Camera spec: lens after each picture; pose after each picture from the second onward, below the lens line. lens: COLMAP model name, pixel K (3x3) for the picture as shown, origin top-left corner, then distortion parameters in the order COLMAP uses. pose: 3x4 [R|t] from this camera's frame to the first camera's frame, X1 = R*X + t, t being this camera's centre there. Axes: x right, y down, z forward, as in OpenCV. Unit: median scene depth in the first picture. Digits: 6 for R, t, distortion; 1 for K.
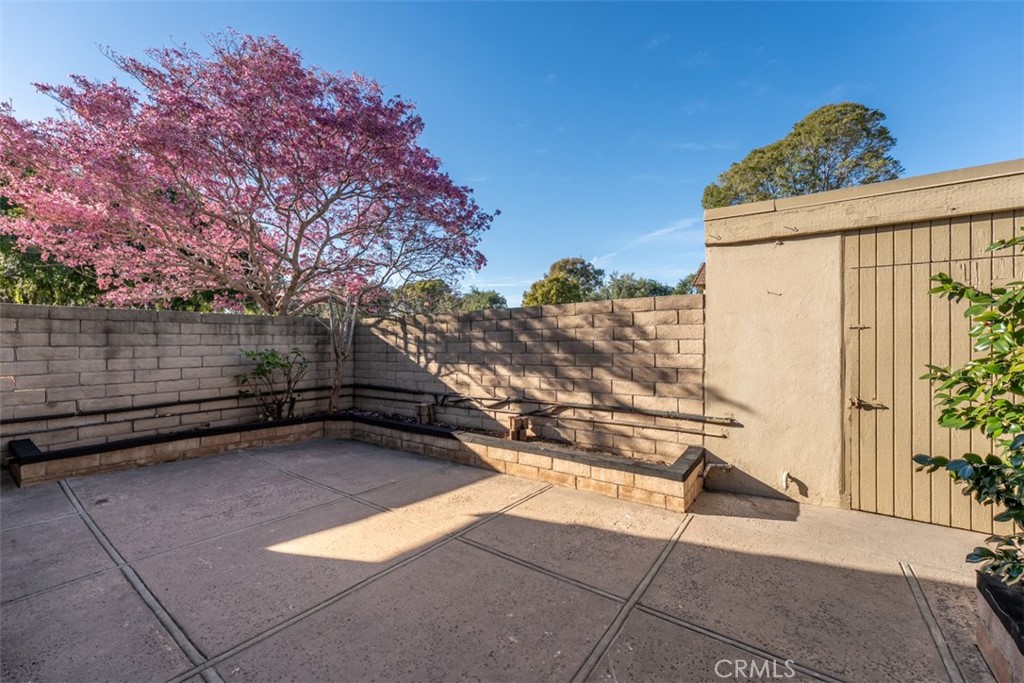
lens RADIAL K [[409.1, 0, 507.4], [0, 409.1, 340.4], [0, 0, 1]] dist [0.000154, -0.000455]
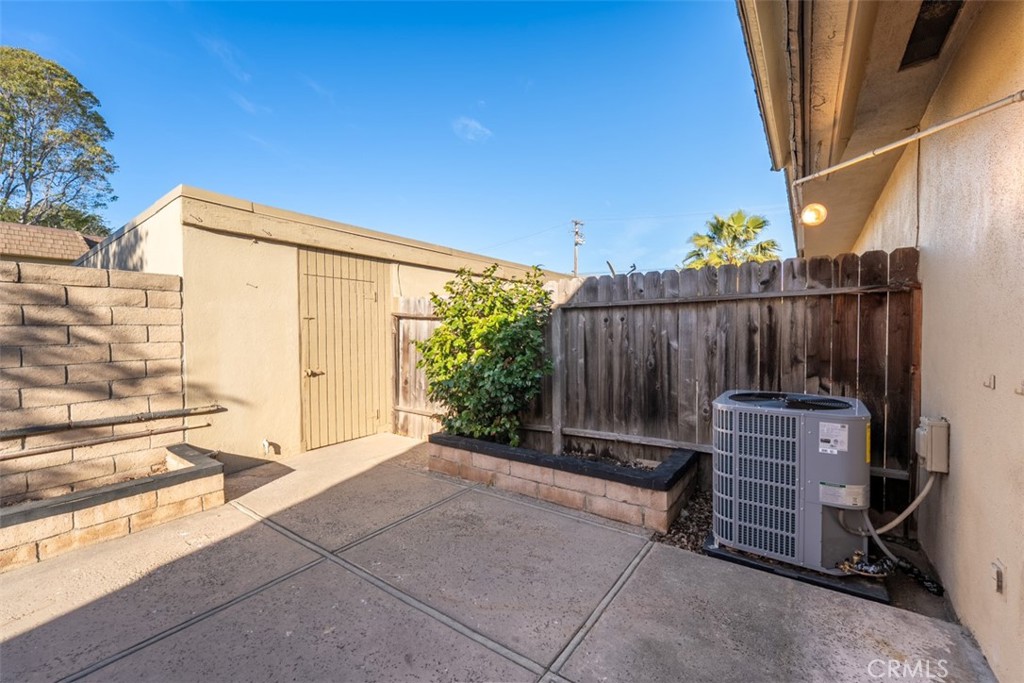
lens RADIAL K [[409.1, 0, 507.4], [0, 409.1, 340.4], [0, 0, 1]] dist [0.000154, -0.000455]
pose [[0.005976, -0.020309, 0.999776, -0.348740], [0.008662, 0.999757, 0.020257, 0.014727], [-0.999945, 0.008539, 0.006150, 0.216650]]
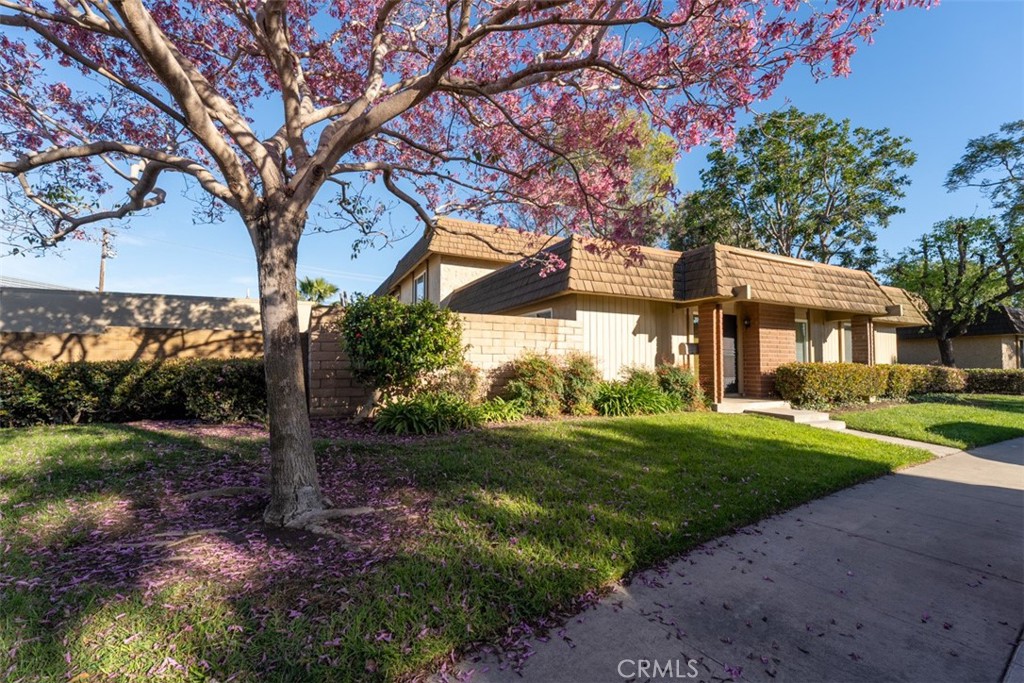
lens RADIAL K [[434.2, 0, 510.2], [0, 434.2, 344.8], [0, 0, 1]] dist [-0.020791, -0.000160]
pose [[-0.886954, 0.018925, 0.461470, -1.820970], [-0.001255, 0.999058, -0.043384, 0.090575], [-0.461856, -0.039059, -0.886094, 2.539716]]
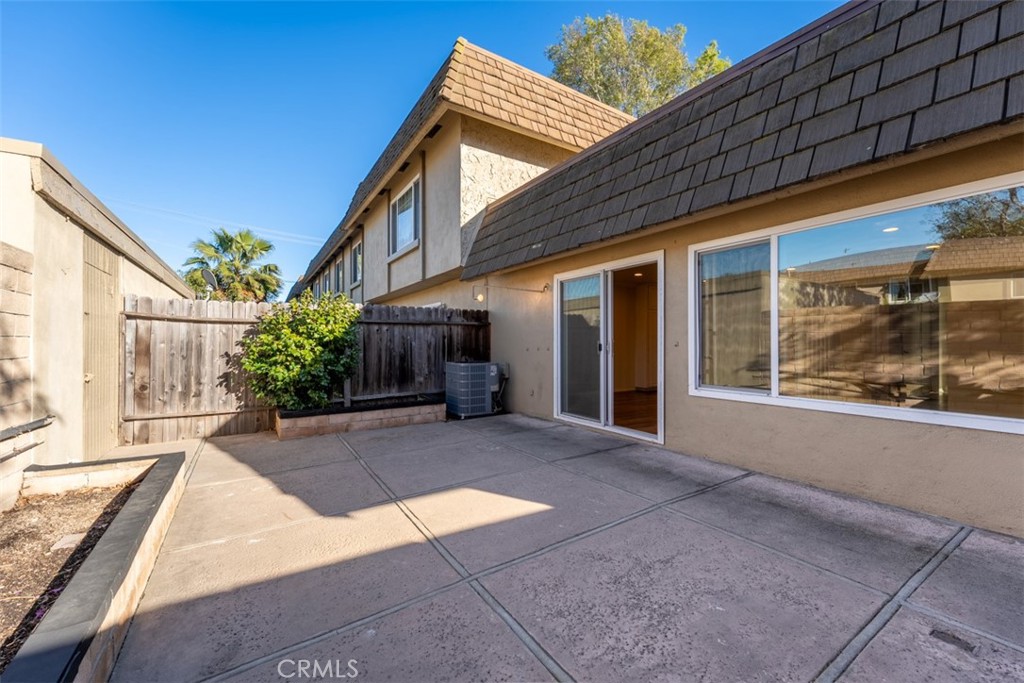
lens RADIAL K [[413.0, 0, 512.0], [0, 413.0, 341.5], [0, 0, 1]] dist [0.000529, -0.000156]
pose [[-0.932687, 0.001854, 0.360682, -0.476803], [0.000279, 0.999990, -0.004417, 0.036625], [-0.360687, -0.004019, -0.932678, 1.122089]]
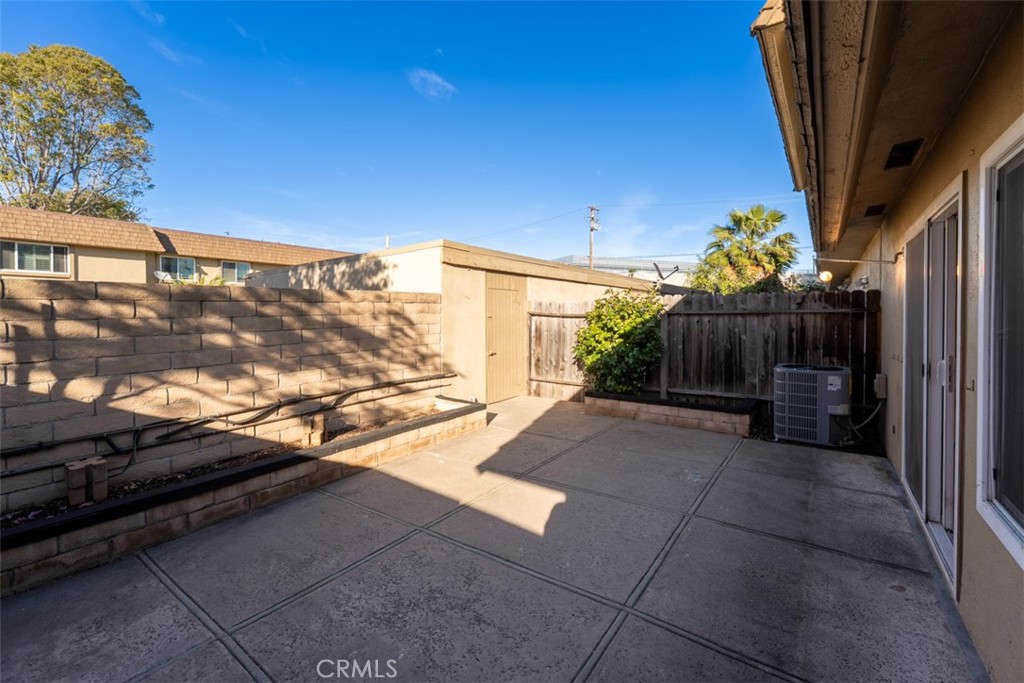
lens RADIAL K [[426.7, 0, 498.5], [0, 426.7, 321.1], [0, 0, 1]] dist [0.000331, -0.000301]
pose [[0.024273, -0.015532, 0.999585, -0.892250], [0.003572, 0.999874, 0.015449, -0.029599], [-0.999699, 0.003195, 0.024326, 0.608260]]
